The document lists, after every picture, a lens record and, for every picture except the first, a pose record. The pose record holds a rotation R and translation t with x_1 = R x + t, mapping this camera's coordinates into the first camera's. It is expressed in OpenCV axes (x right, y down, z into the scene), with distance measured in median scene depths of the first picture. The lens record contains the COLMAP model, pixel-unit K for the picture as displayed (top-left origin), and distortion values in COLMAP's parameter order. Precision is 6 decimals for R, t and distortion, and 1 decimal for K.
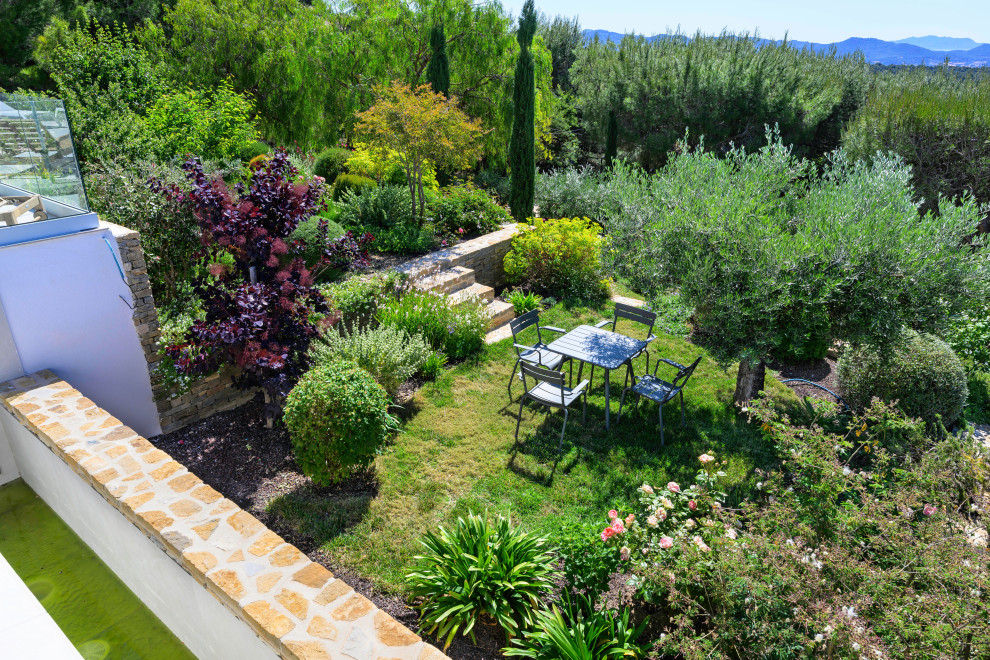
lens RADIAL K [[669.2, 0, 495.0], [0, 669.2, 330.0], [0, 0, 1]] dist [0.000252, -0.000146]
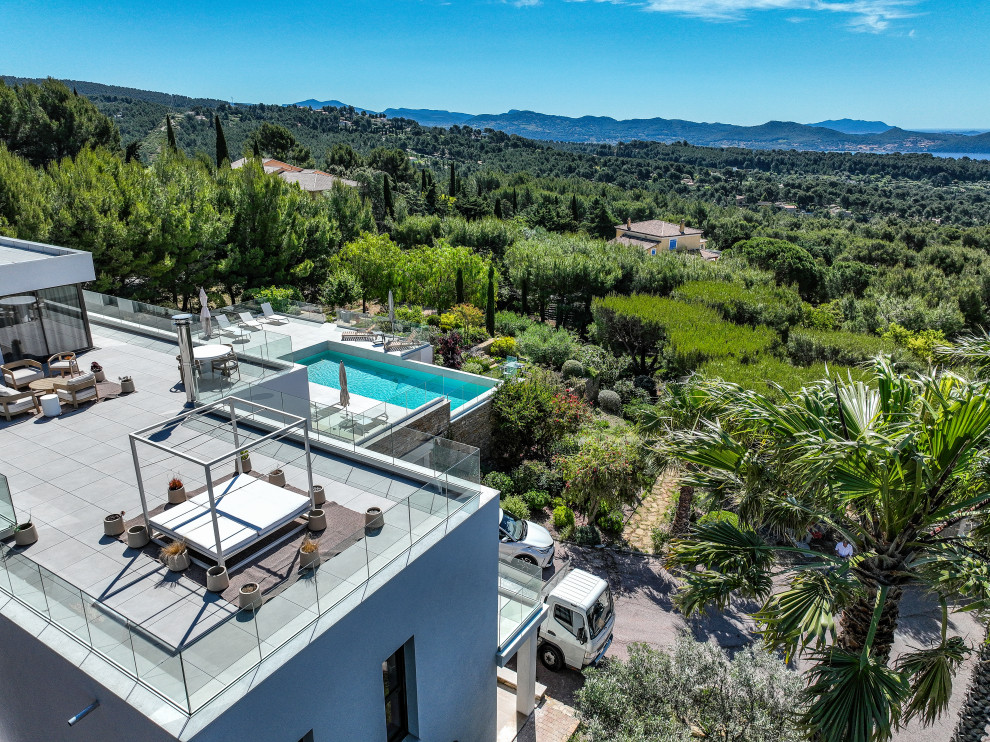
lens RADIAL K [[707.5, 0, 495.0], [0, 707.5, 371.0], [0, 0, 1]] dist [0.000097, -0.000554]
pose [[0.994648, -0.031231, 0.098490, -0.351511], [0.038336, 0.996733, -0.071093, 0.295538], [-0.095948, 0.074489, 0.992595, -2.864377]]
